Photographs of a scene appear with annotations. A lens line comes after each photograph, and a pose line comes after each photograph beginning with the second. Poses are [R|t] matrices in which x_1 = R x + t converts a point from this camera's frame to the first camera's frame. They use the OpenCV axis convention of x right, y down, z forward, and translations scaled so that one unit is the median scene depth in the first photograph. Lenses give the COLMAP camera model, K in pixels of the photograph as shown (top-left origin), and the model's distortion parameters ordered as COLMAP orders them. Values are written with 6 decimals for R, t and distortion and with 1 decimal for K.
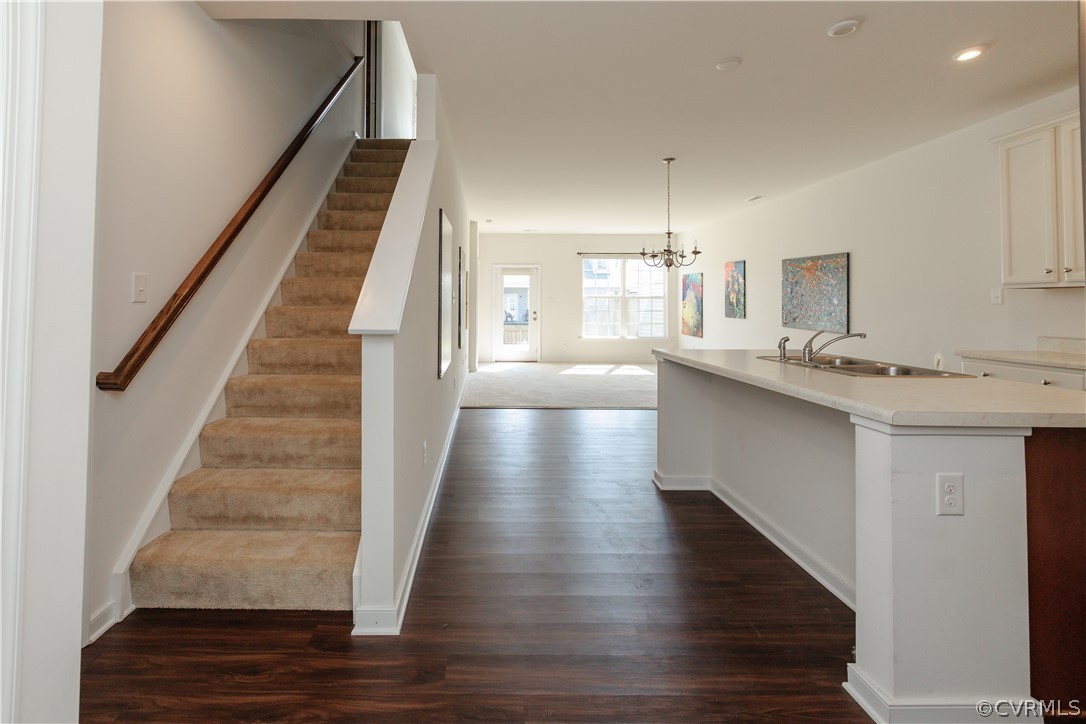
lens RADIAL K [[487.6, 0, 486.0], [0, 487.6, 294.0], [0, 0, 1]] dist [0.000219, -0.000056]
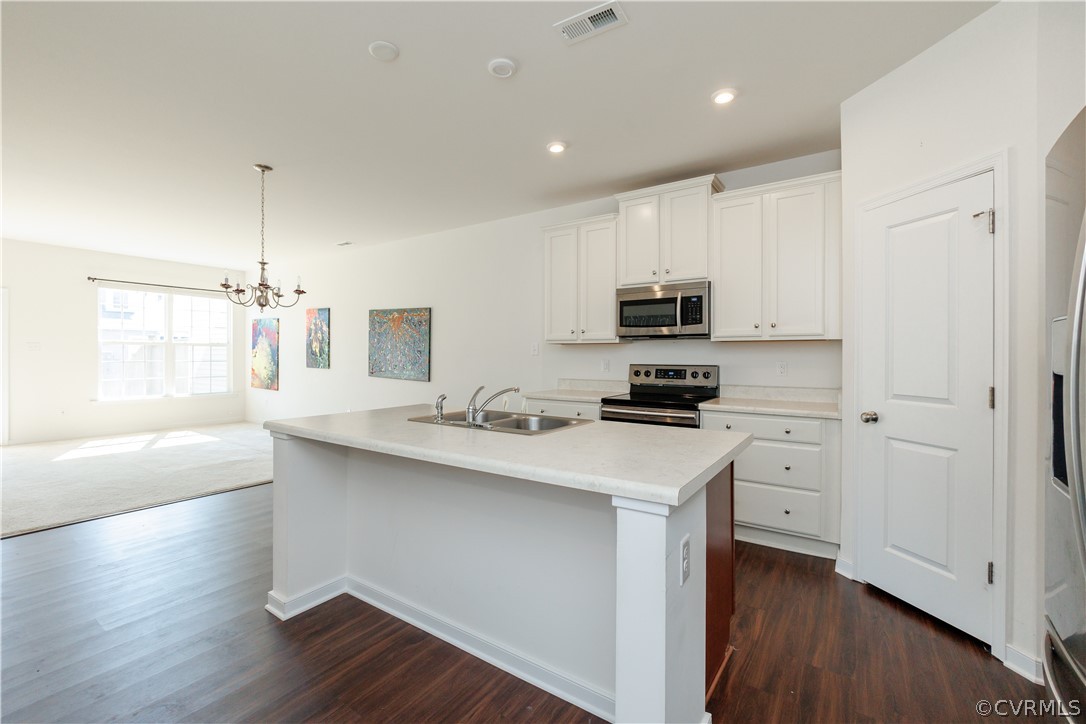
lens RADIAL K [[467.9, 0, 541.5], [0, 467.9, 359.4], [0, 0, 1]] dist [-0.008579, 0.000520]
pose [[0.561763, -0.008731, 0.827252, 0.006341], [-0.021859, 0.999439, 0.025392, -0.000317], [-0.827009, -0.032347, 0.561257, 0.139831]]
